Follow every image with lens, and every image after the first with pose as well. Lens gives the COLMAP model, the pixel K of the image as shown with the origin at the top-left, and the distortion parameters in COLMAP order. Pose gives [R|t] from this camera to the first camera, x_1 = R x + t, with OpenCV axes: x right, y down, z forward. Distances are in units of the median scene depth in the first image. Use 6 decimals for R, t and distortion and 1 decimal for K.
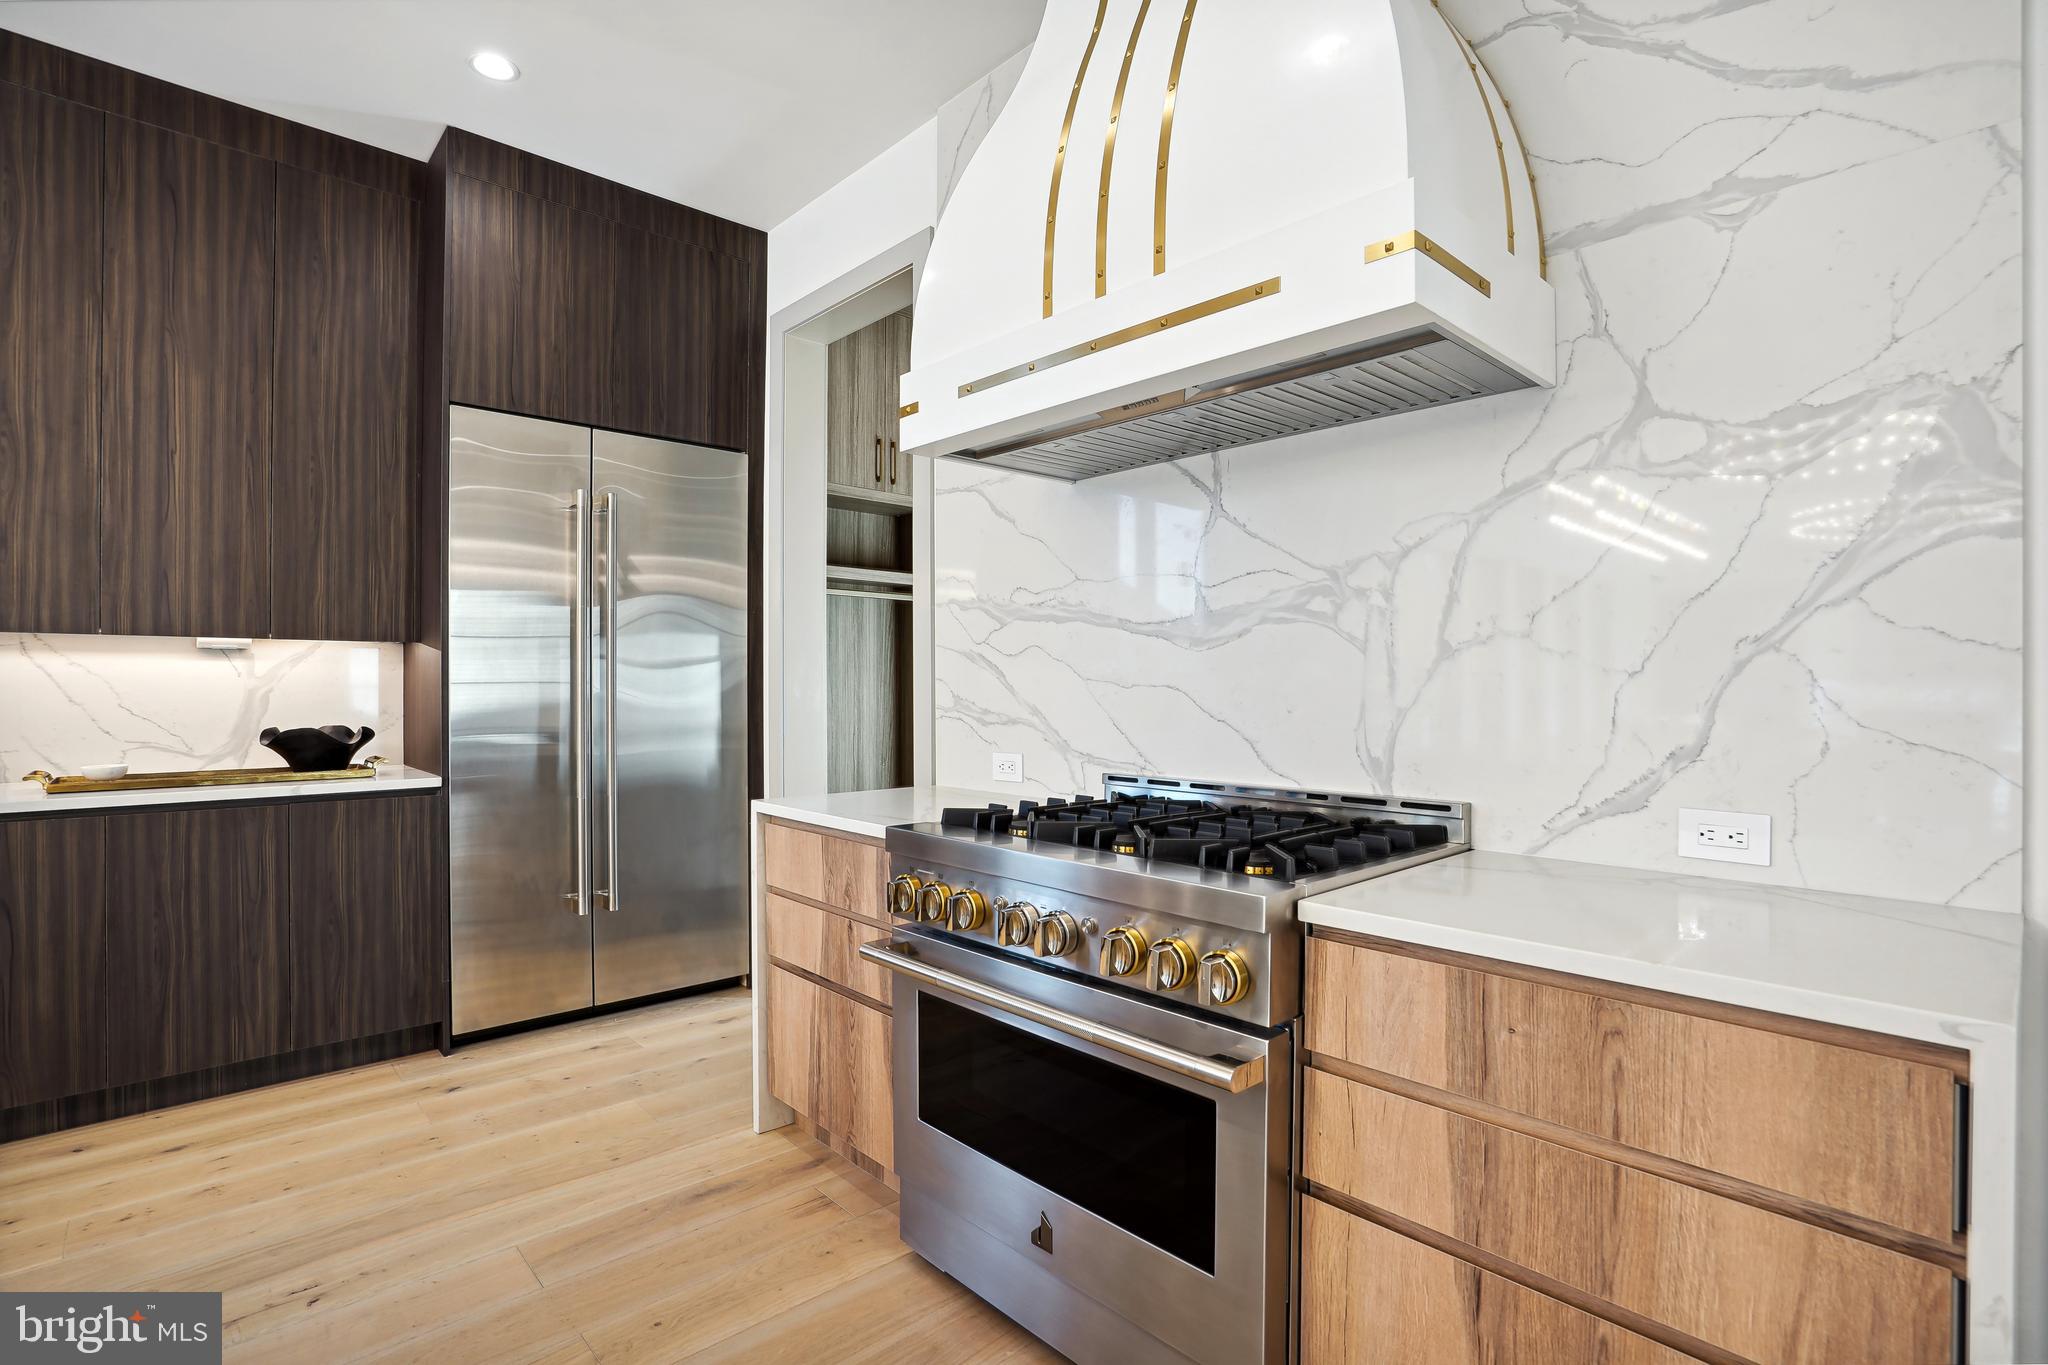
lens RADIAL K [[971.4, 0, 1017.5], [0, 971.4, 684.1], [0, 0, 1]] dist [-0.045240, 0.013136]
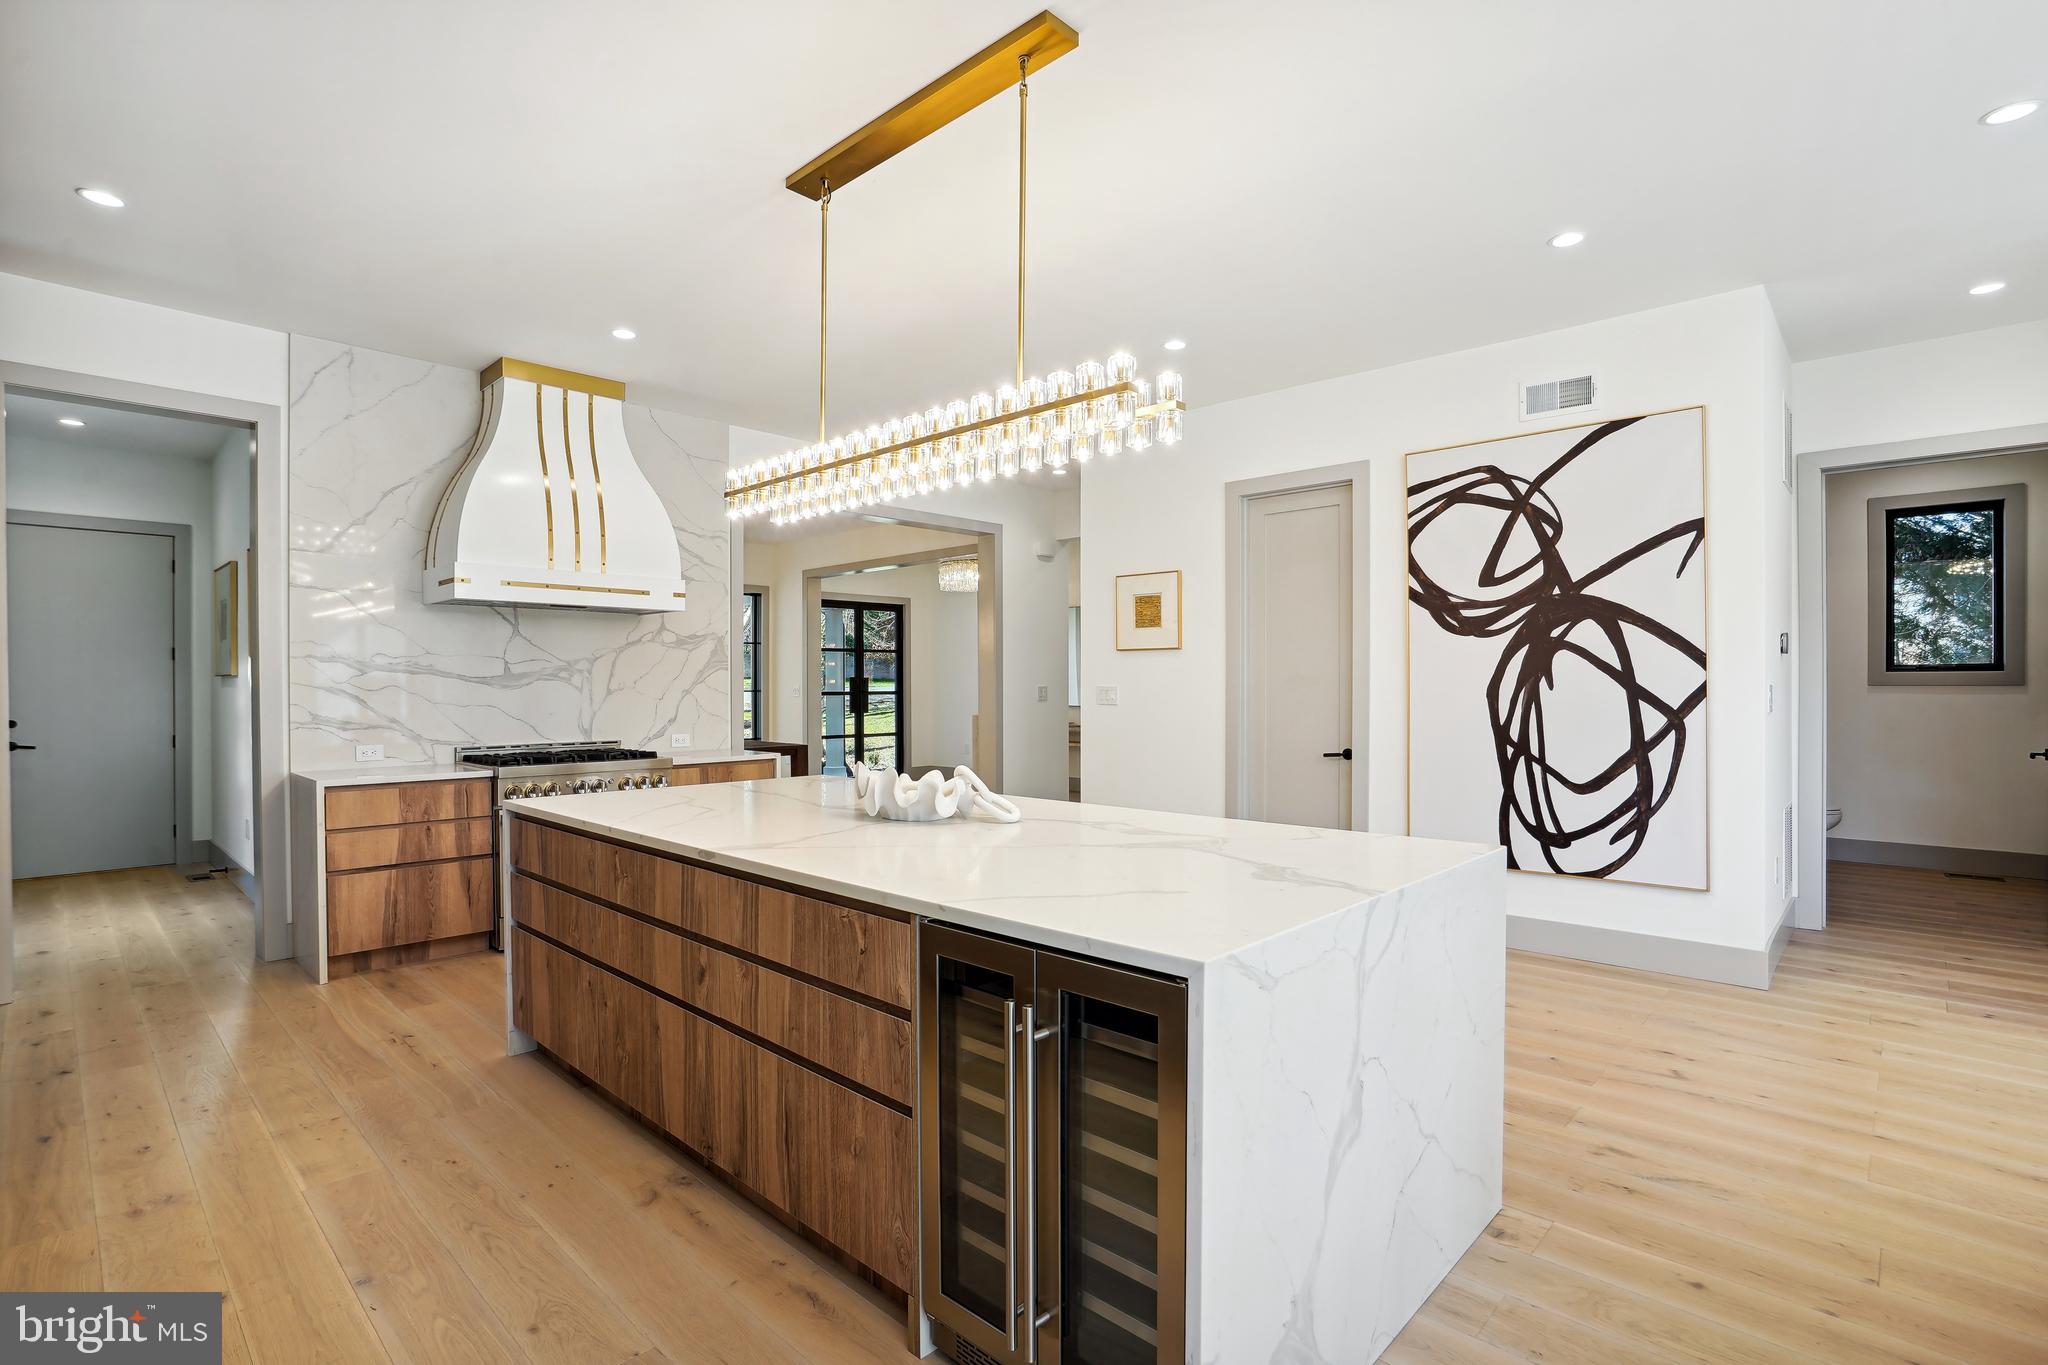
lens RADIAL K [[971.4, 0, 1017.5], [0, 971.4, 684.1], [0, 0, 1]] dist [-0.045240, 0.013136]
pose [[-0.072345, 0.003137, 0.997375, -1.796069], [0.005495, 0.999981, -0.002747, -0.029135], [-0.997365, 0.005282, -0.072361, -0.058222]]
